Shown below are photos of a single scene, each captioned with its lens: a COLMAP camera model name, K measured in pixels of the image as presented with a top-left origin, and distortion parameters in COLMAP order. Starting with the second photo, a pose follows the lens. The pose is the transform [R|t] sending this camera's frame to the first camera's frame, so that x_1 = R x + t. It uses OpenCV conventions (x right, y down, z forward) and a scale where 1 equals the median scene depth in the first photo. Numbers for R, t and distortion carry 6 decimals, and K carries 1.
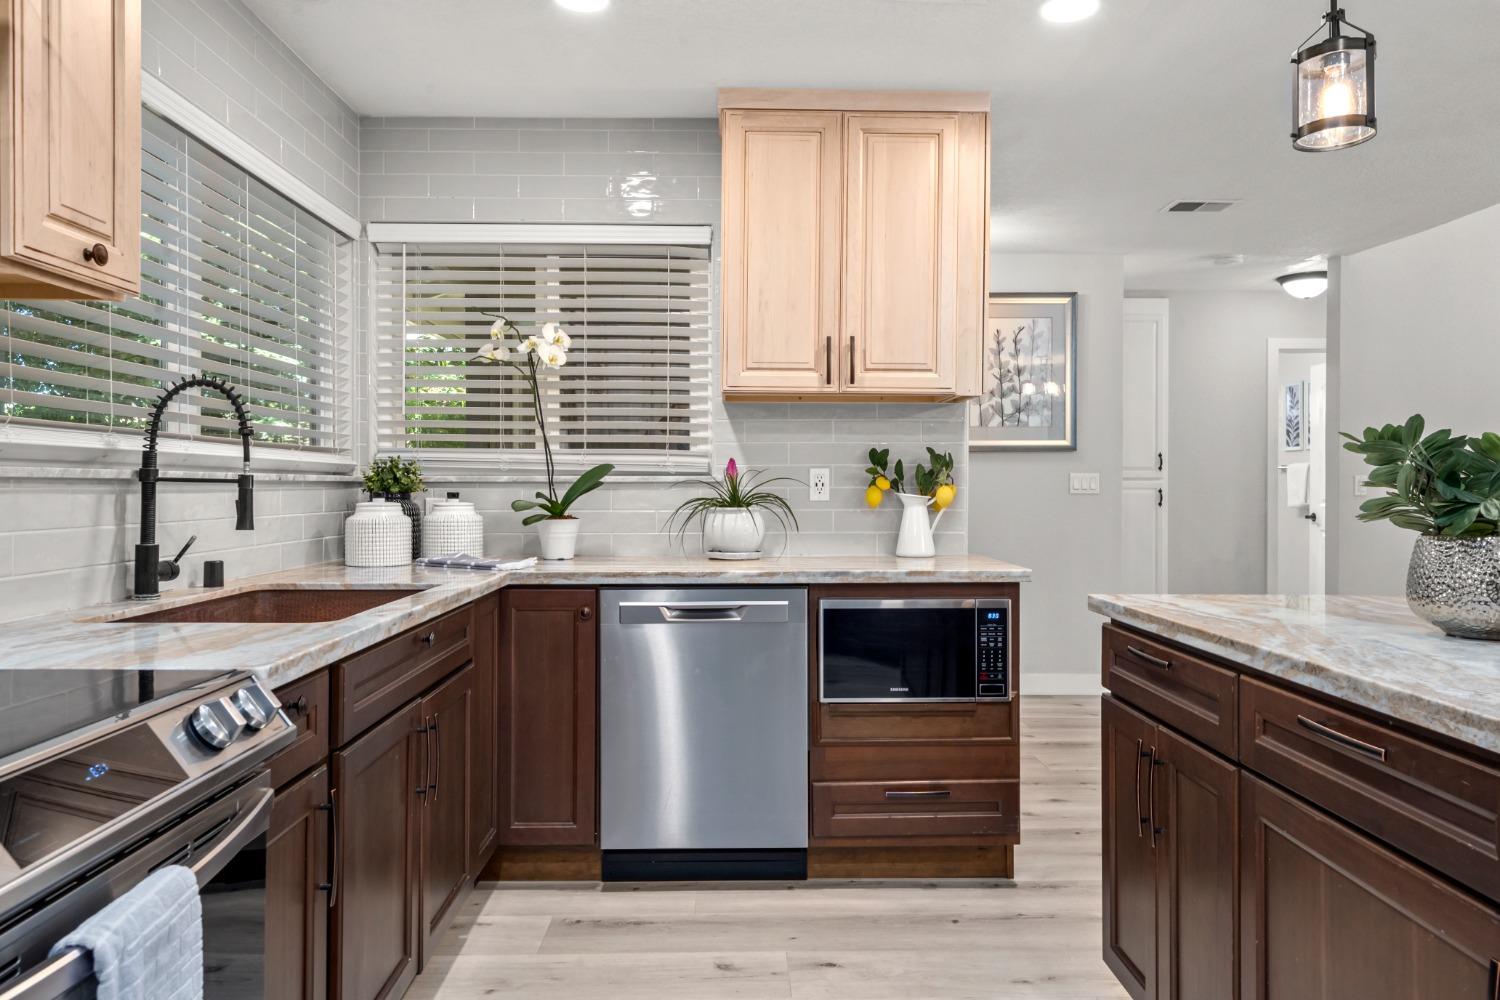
lens RADIAL K [[1013.6, 0, 742.5], [0, 1013.6, 486.0], [0, 0, 1]] dist [0.011705, 0.002084]
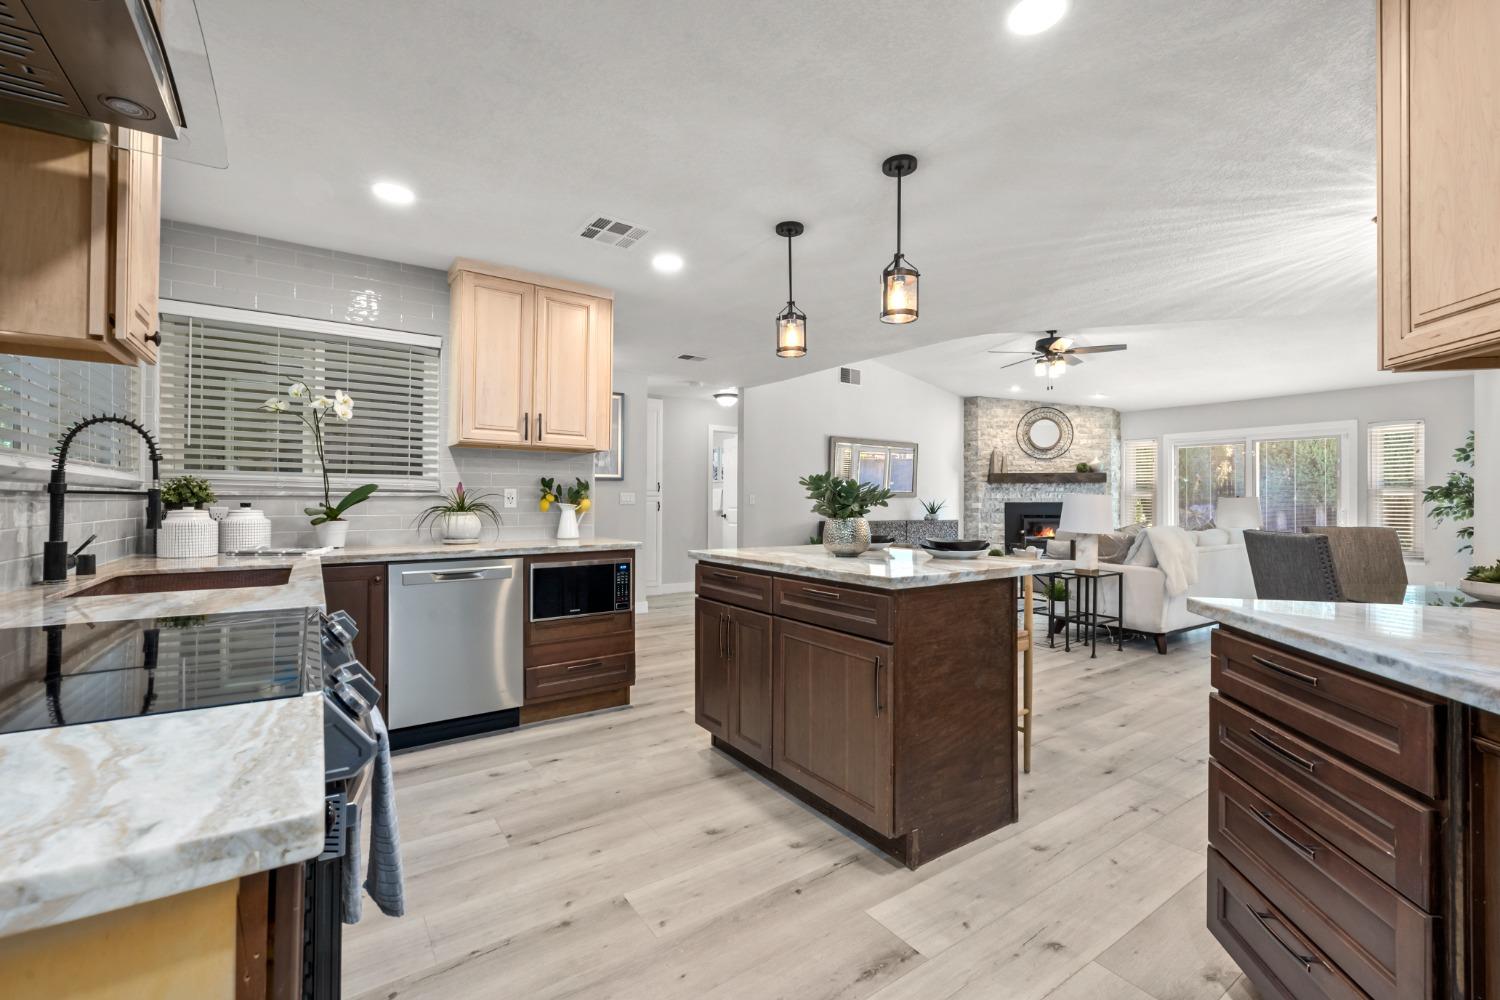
lens RADIAL K [[631.2, 0, 745.5], [0, 631.2, 496.5], [0, 0, 1]] dist [-0.001739, -0.000153]
pose [[0.832828, 0.004889, 0.553511, -0.200866], [-0.001357, 0.999976, -0.006791, 0.002703], [-0.553531, 0.004904, 0.832814, -0.107365]]
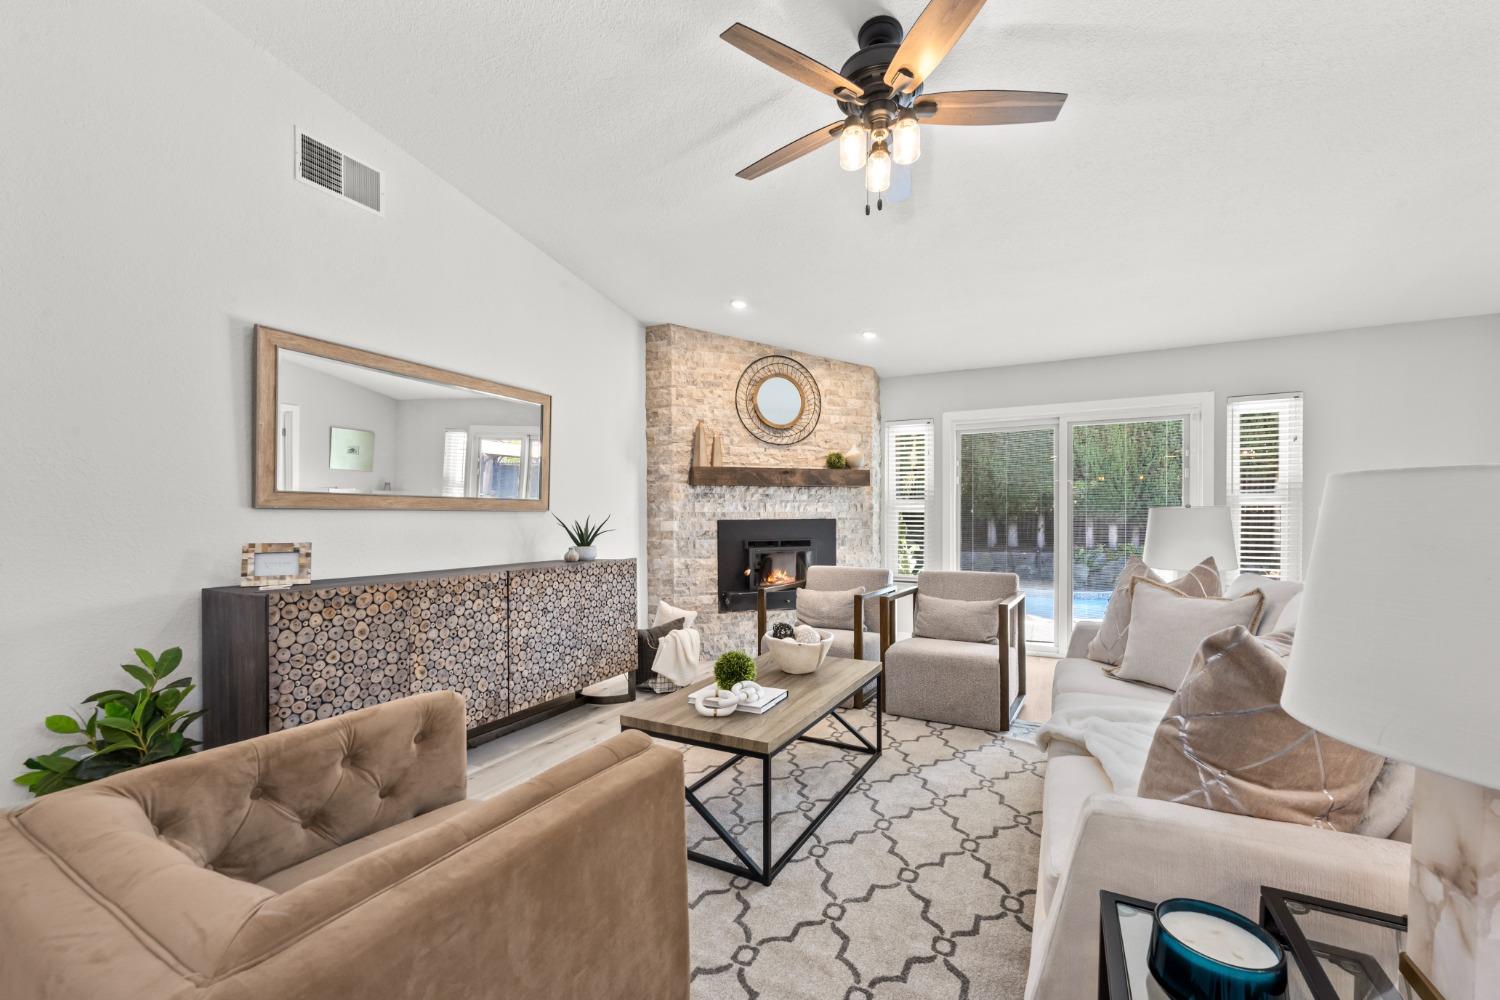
lens RADIAL K [[608.1, 0, 754.9], [0, 608.1, 515.7], [0, 0, 1]] dist [0.000179, 0.000310]
pose [[0.455922, -0.003191, 0.890014, 1.040266], [0.006899, 0.999976, 0.000051, -0.001789], [-0.889993, 0.006117, 0.455933, 0.841872]]
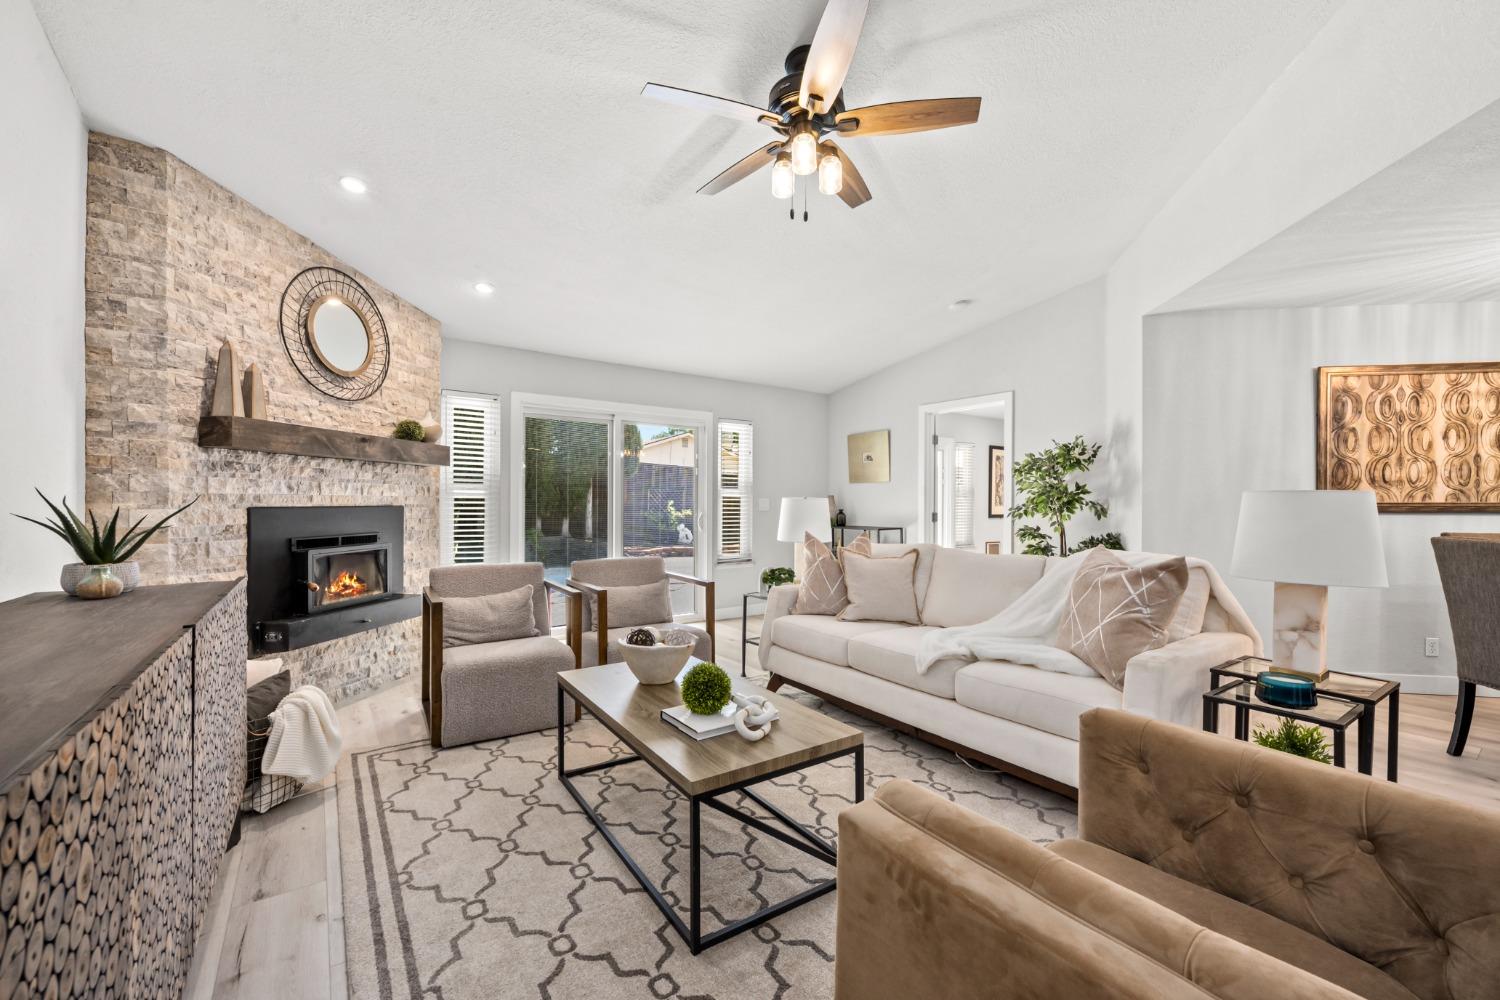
lens RADIAL K [[601.3, 0, 754.1], [0, 601.3, 487.3], [0, 0, 1]] dist [-0.000640, 0.000229]
pose [[-0.579325, 0.018772, 0.814881, 1.160413], [-0.000190, 0.999732, -0.023165, -0.000867], [-0.815097, -0.013575, -0.579166, 1.526412]]
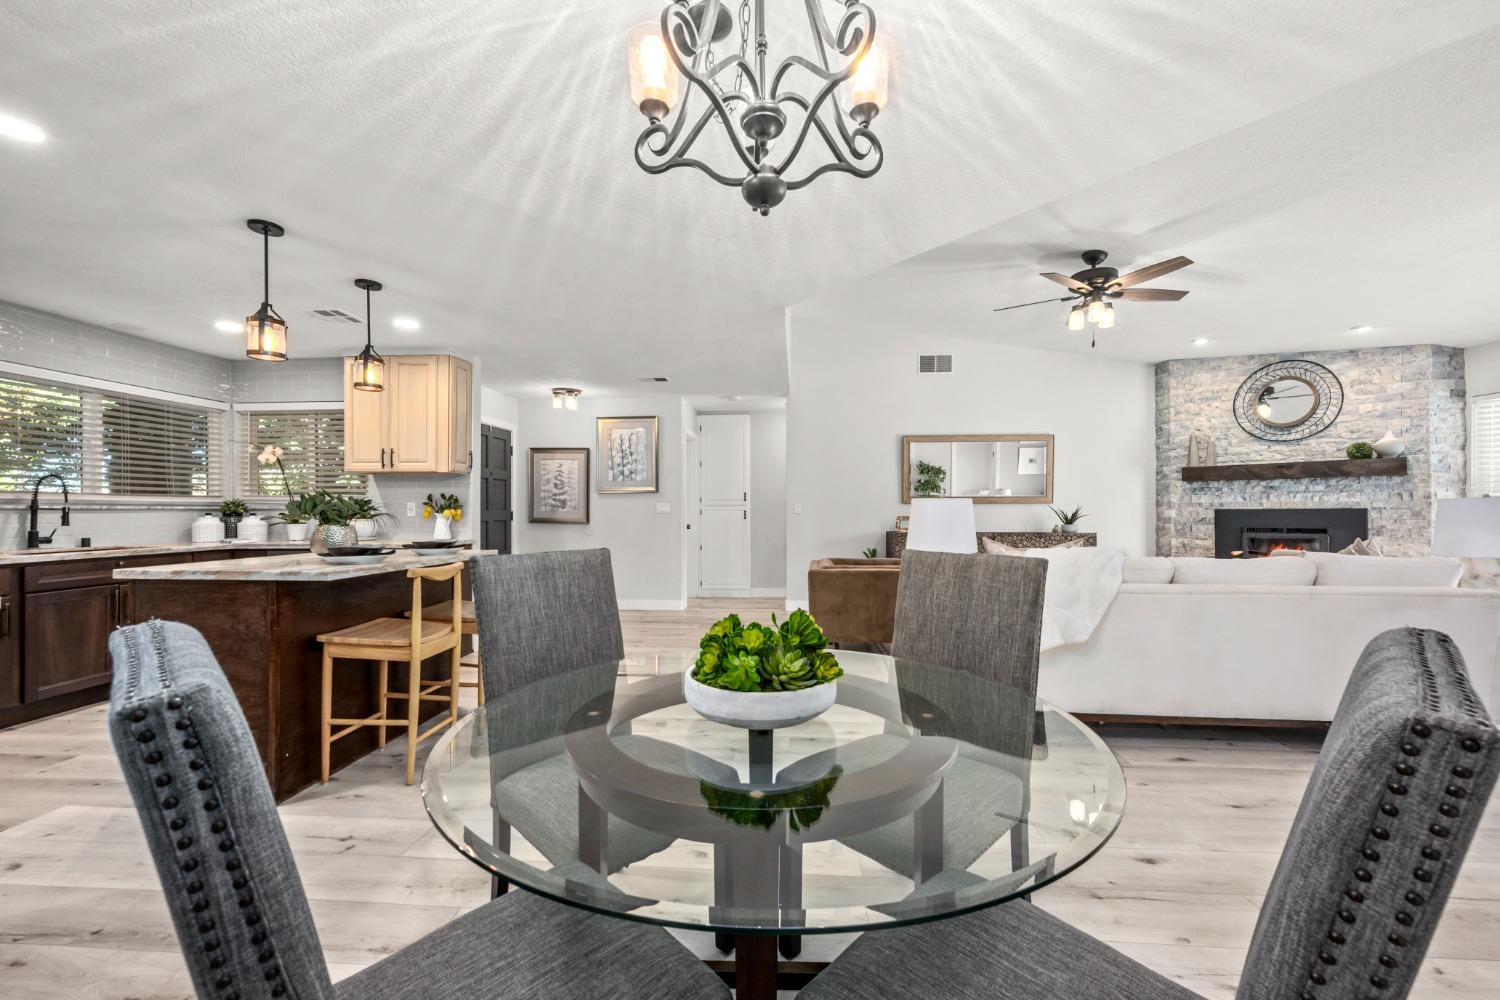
lens RADIAL K [[604.2, 0, 750.0], [0, 604.2, 500.0], [0, 0, 1]] dist [-0.002097, 0.000473]
pose [[0.995886, -0.006326, -0.090389, 1.099943], [0.004826, 0.999847, -0.016811, 0.005078], [0.090481, 0.016305, 0.995765, -0.365471]]
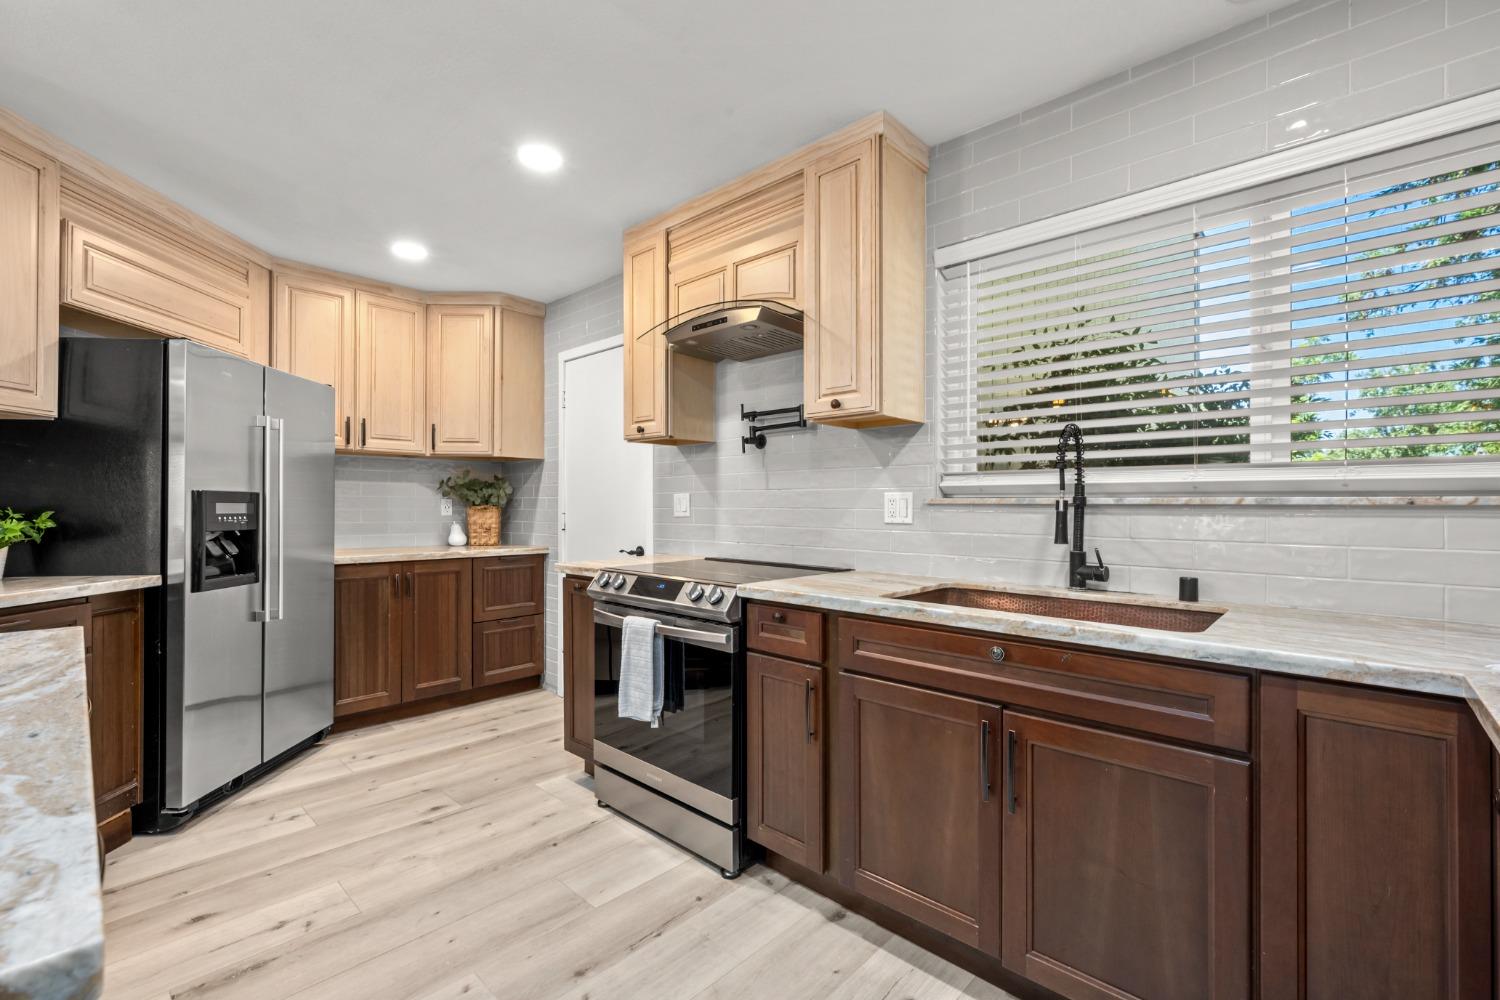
lens RADIAL K [[646.8, 0, 747.3], [0, 646.8, 500.6], [0, 0, 1]] dist [-0.000889, 0.000176]
pose [[-0.691599, -0.009532, -0.722218, 0.249620], [-0.006212, 0.999954, -0.007249, -0.001421], [0.722255, -0.000527, -0.691627, 0.873875]]
